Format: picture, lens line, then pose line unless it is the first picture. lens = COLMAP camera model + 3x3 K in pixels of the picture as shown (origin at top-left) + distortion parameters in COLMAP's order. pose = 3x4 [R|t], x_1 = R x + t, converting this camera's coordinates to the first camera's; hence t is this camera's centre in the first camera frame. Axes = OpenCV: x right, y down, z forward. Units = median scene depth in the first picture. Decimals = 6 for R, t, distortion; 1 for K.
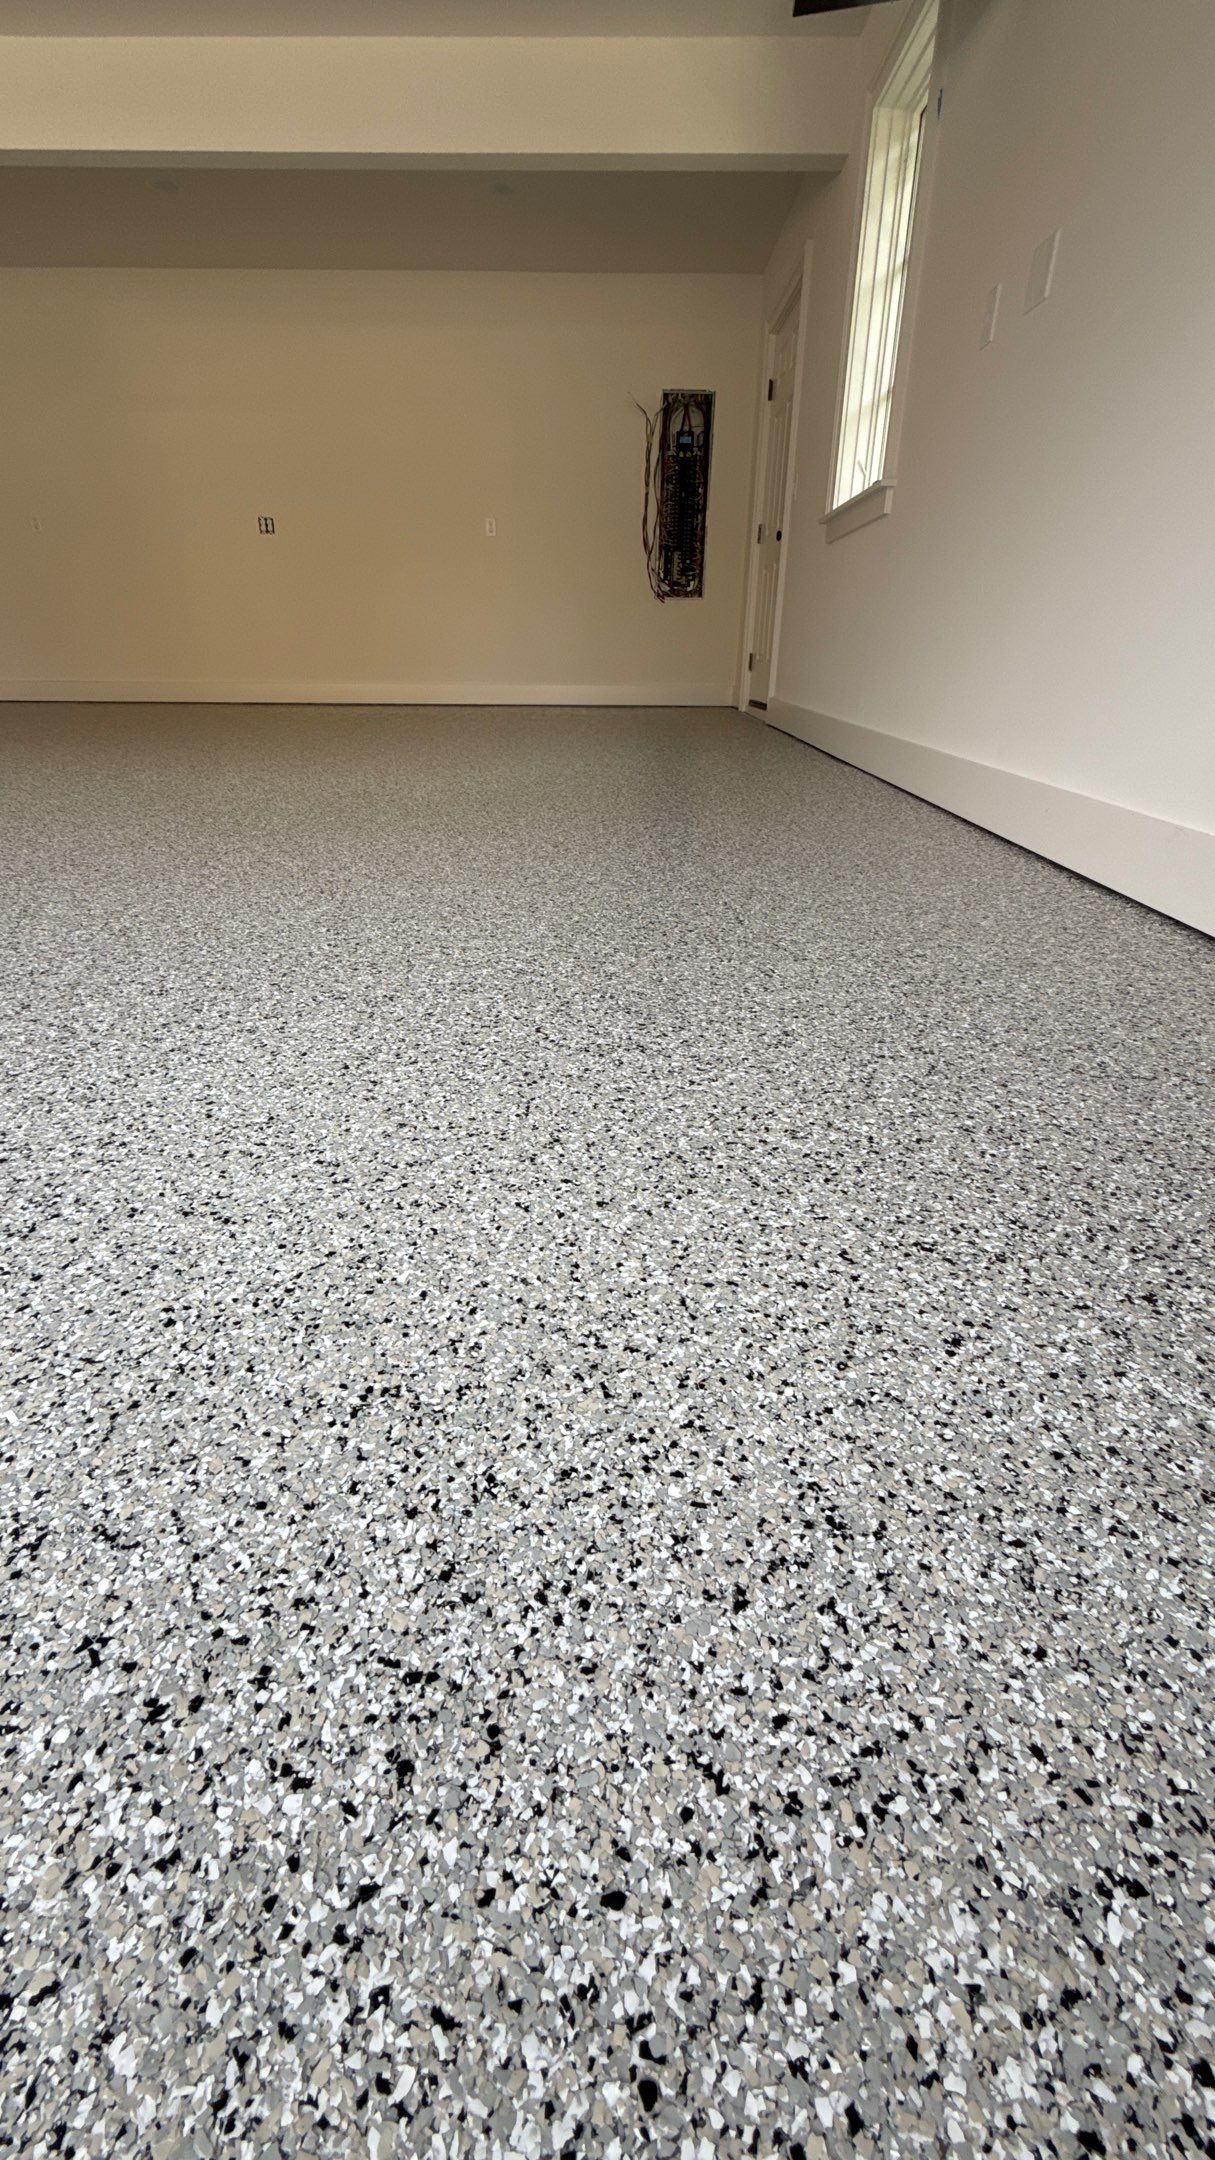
lens RADIAL K [[860.5, 0, 606.4], [0, 860.5, 1080.9], [0, 0, 1]] dist [0.000697, -0.000372]
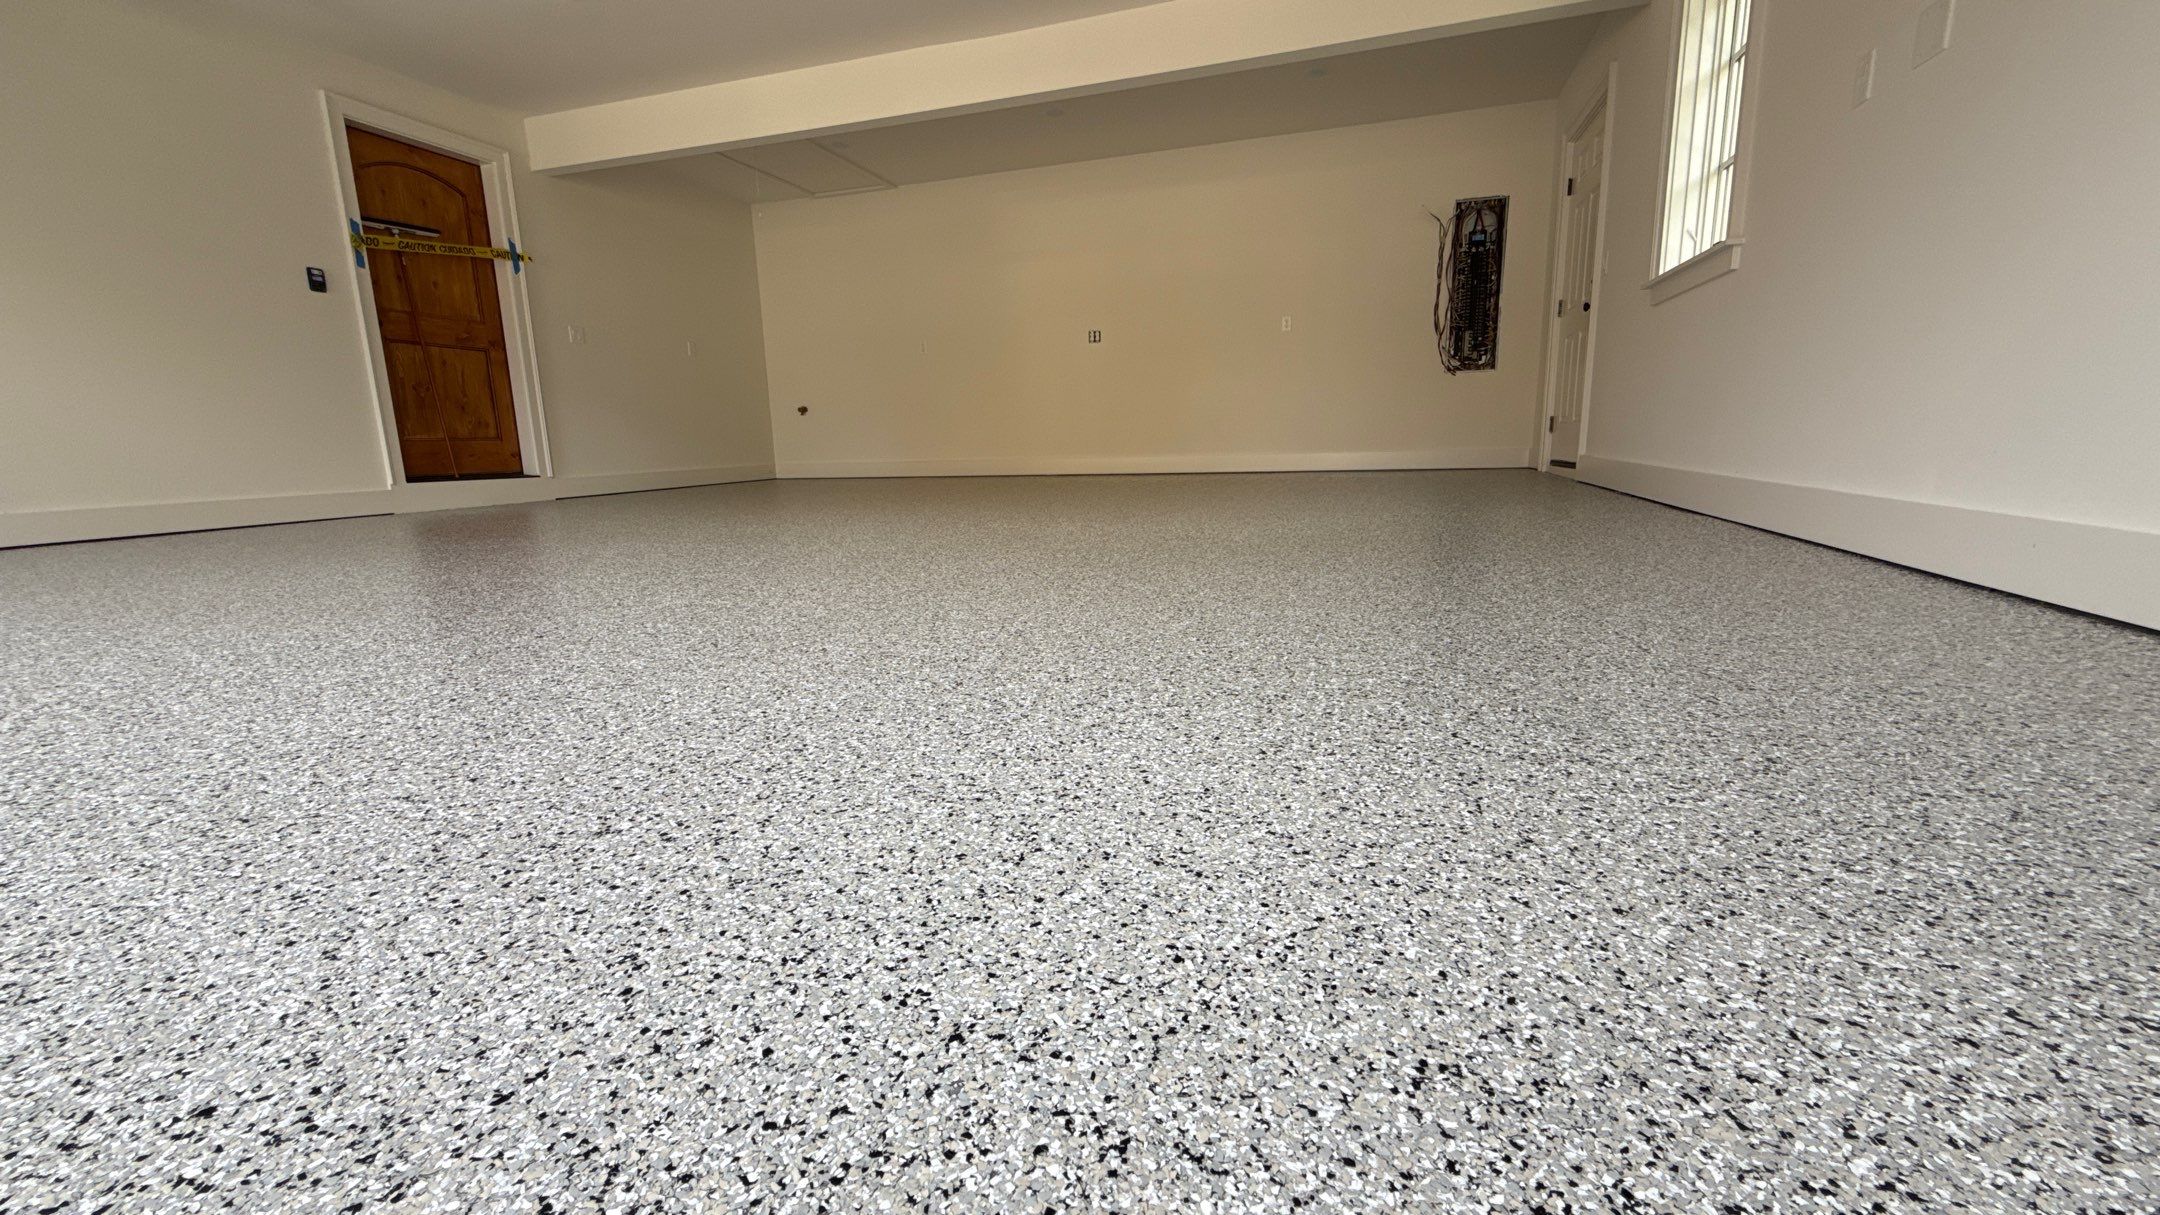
lens RADIAL K [[860.5, 0, 1076.8], [0, 860.5, 608.0], [0, 0, 1]] dist [0.000697, -0.000372]
pose [[0.948959, 0.027492, -0.314199, -0.231307], [-0.109098, 0.963311, -0.245214, 0.107215], [0.295930, 0.266976, 0.917142, -0.036135]]
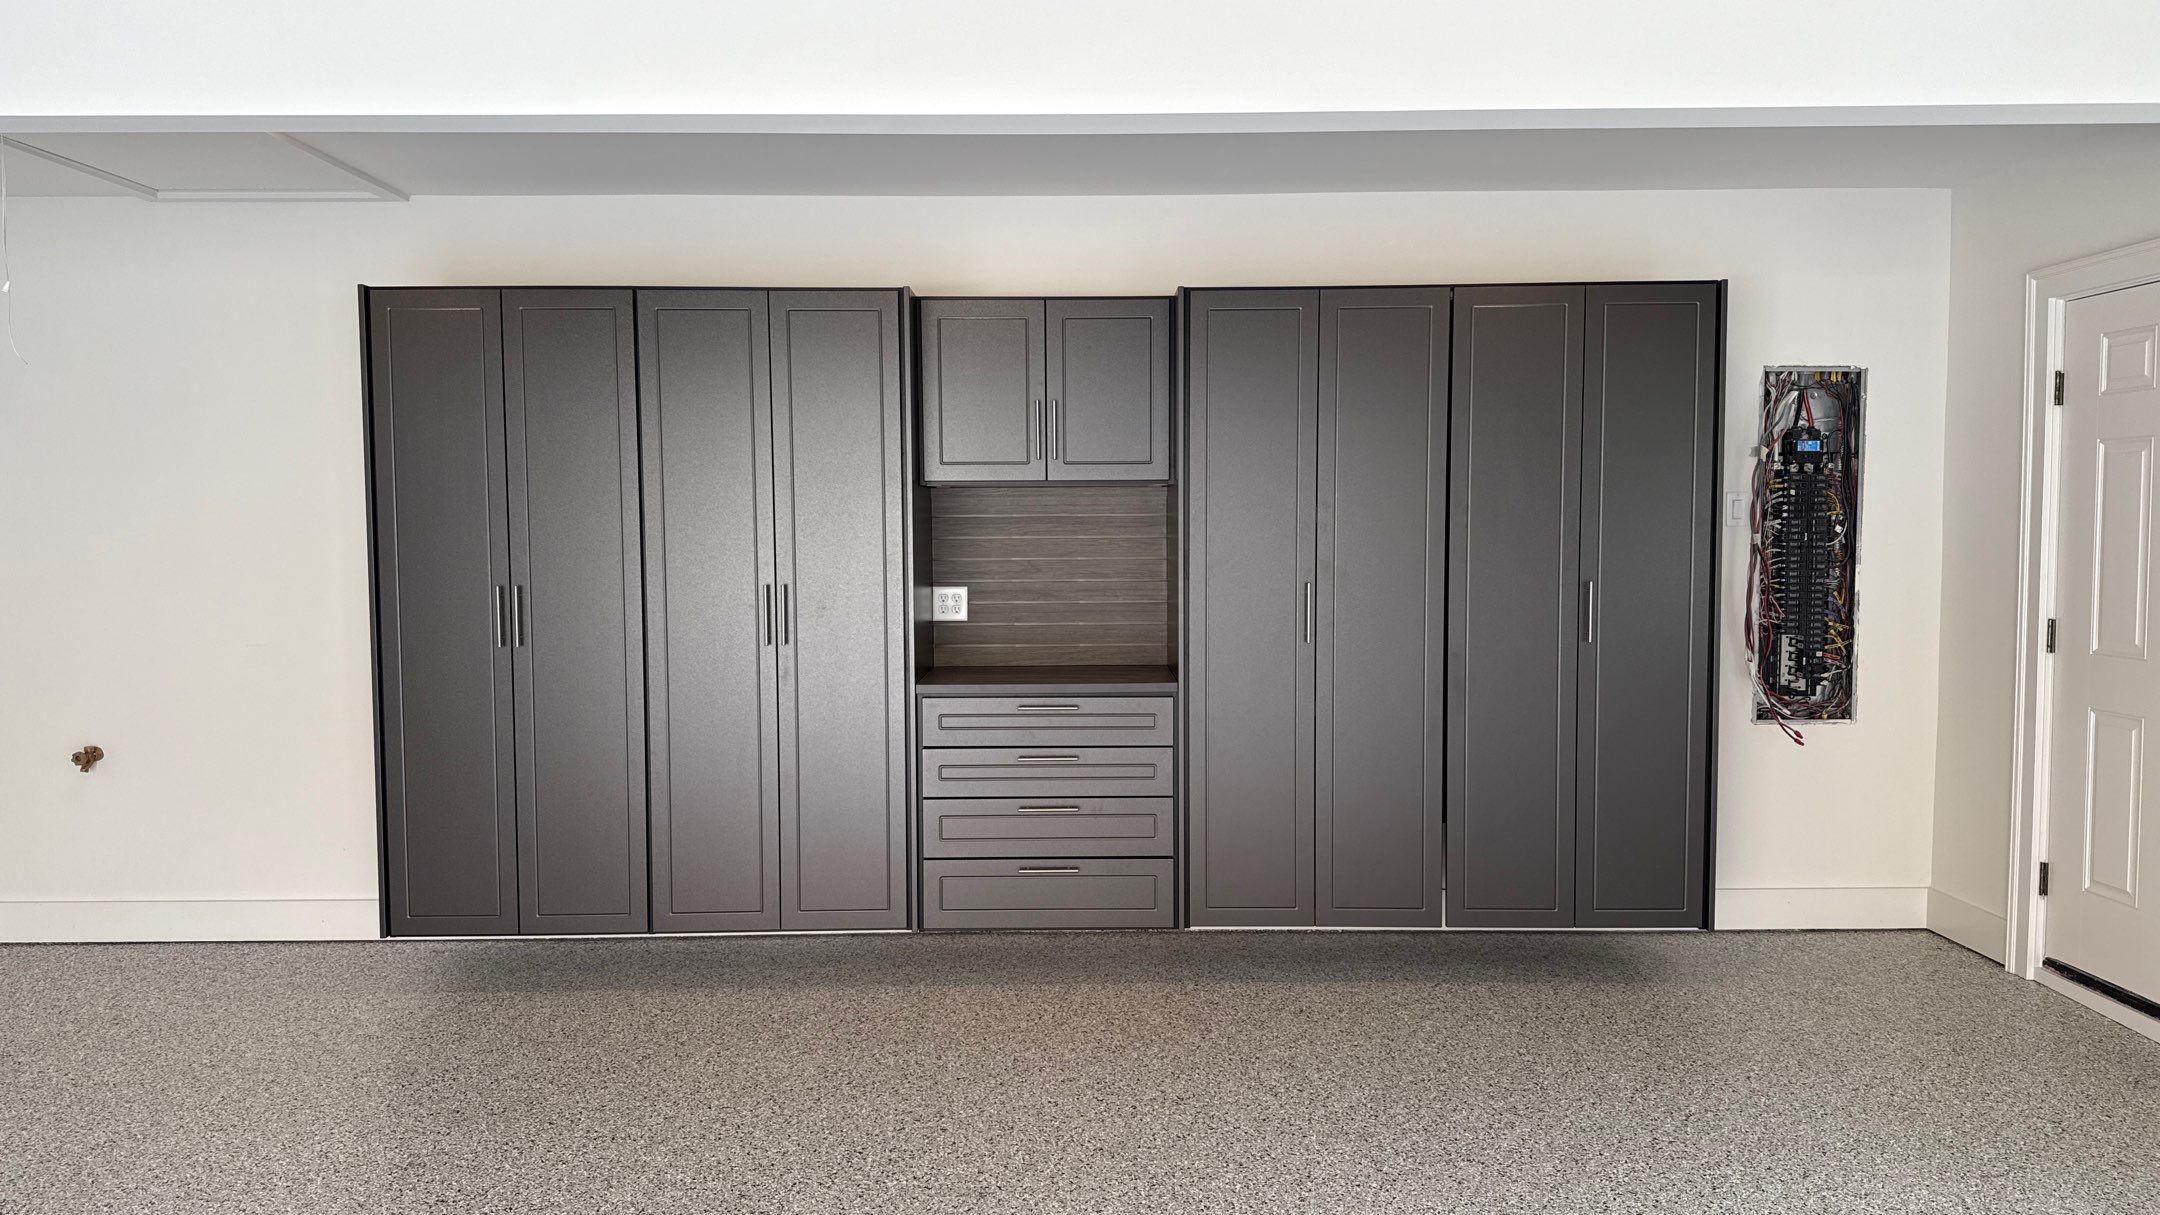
lens RADIAL K [[1513.4, 0, 1088.4], [0, 1513.4, 613.5], [0, 0, 1]] dist [0.054338, -0.064462]
pose [[0.999895, -0.014318, 0.002236, -2.330437], [0.014063, 0.921509, -0.388103, -2.241355], [0.003497, 0.388094, 0.921613, 1.548661]]
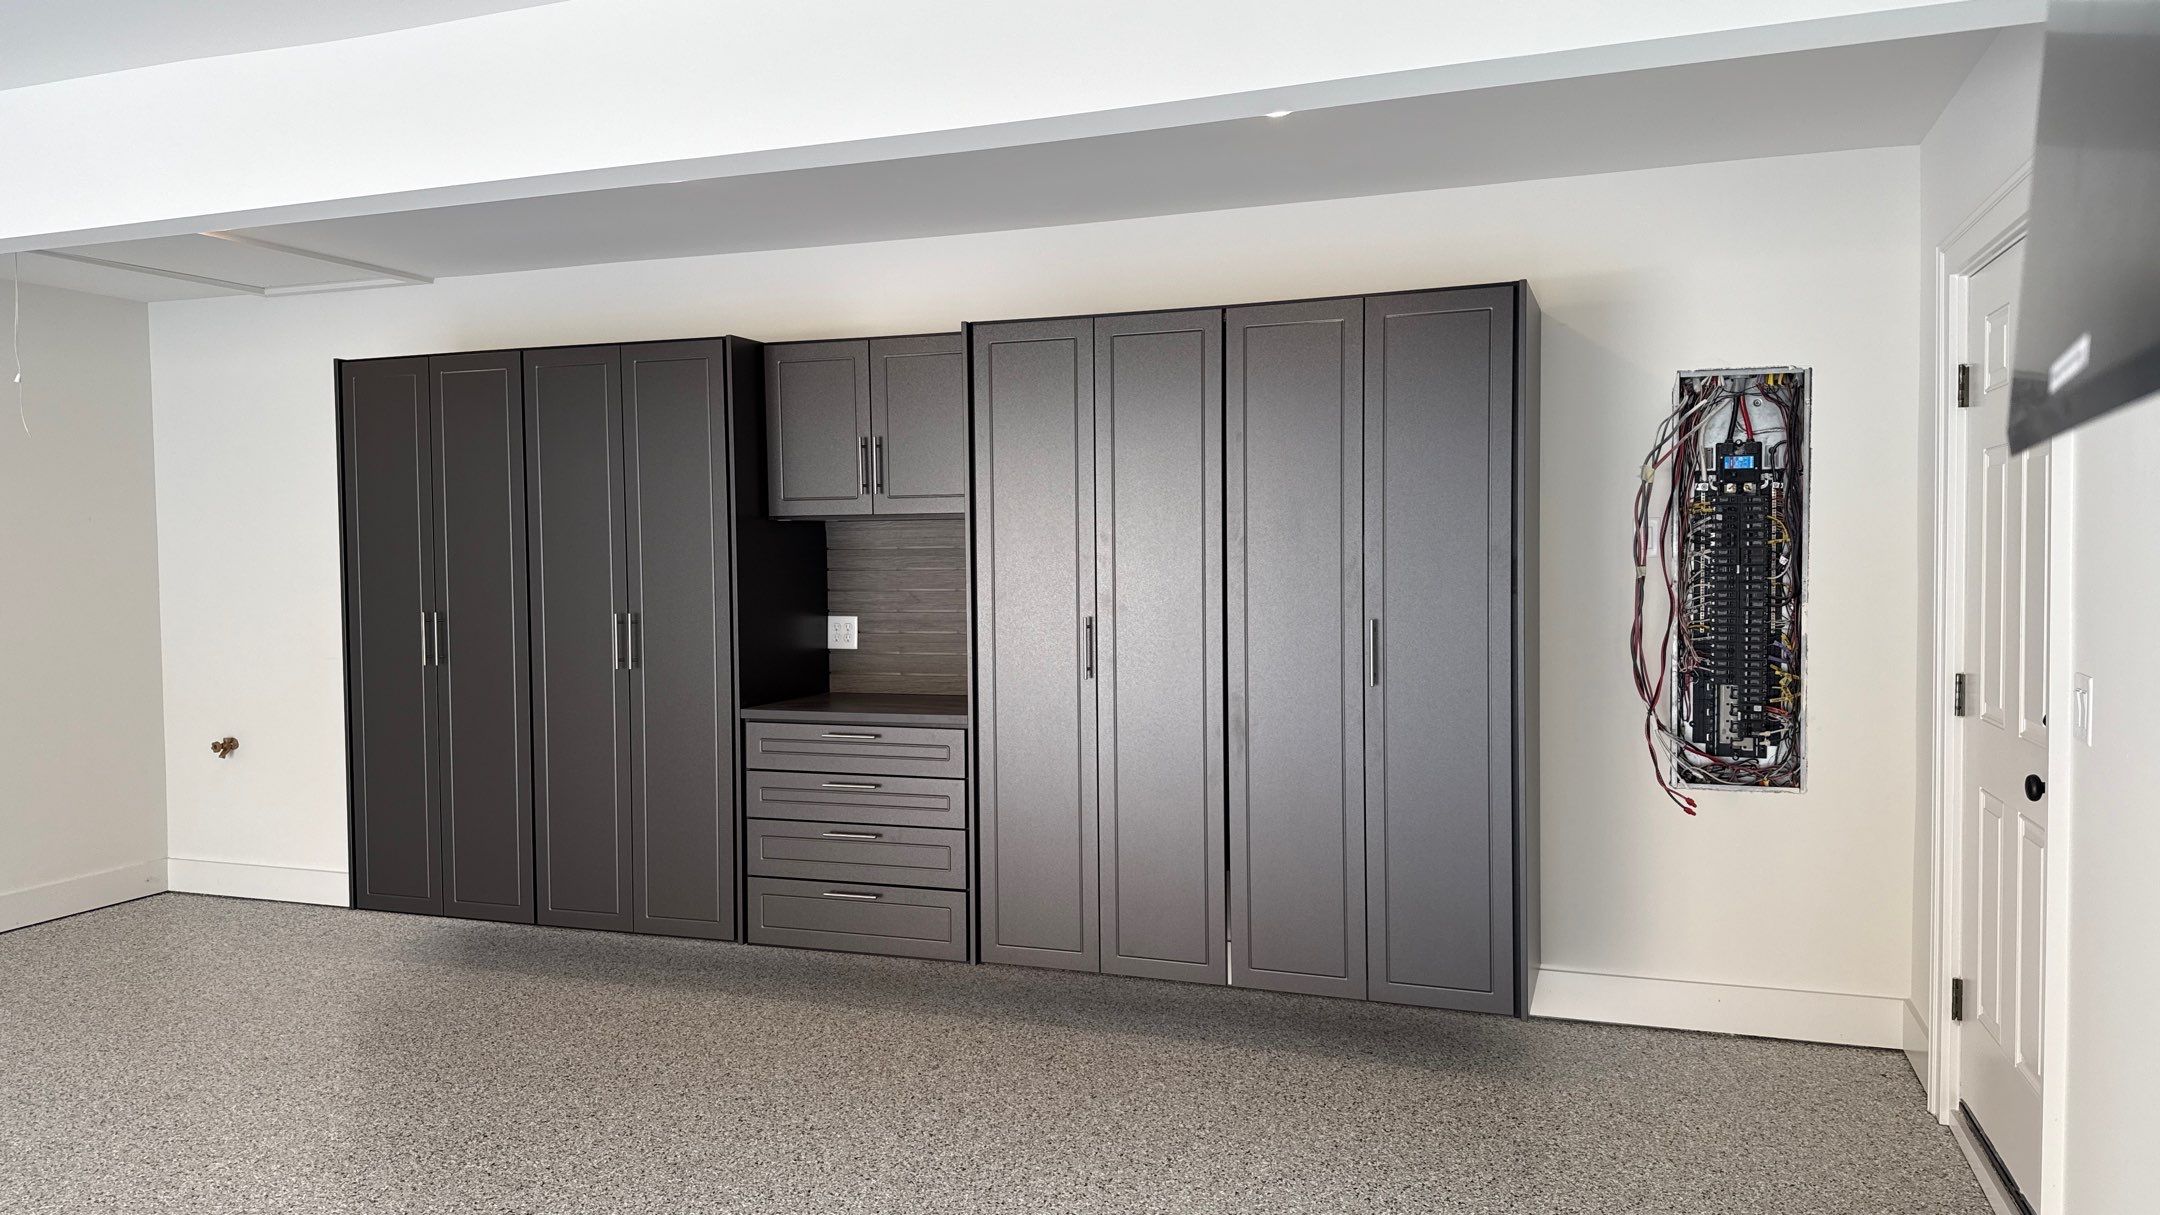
lens RADIAL K [[1513.4, 0, 1080.8], [0, 1513.4, 605.2], [0, 0, 1]] dist [0.054338, -0.064462]
pose [[0.937463, -0.005145, -0.348048, 0.348629], [-0.138134, 0.912289, -0.385548, -2.446879], [0.319504, 0.409514, 0.854526, 1.995847]]
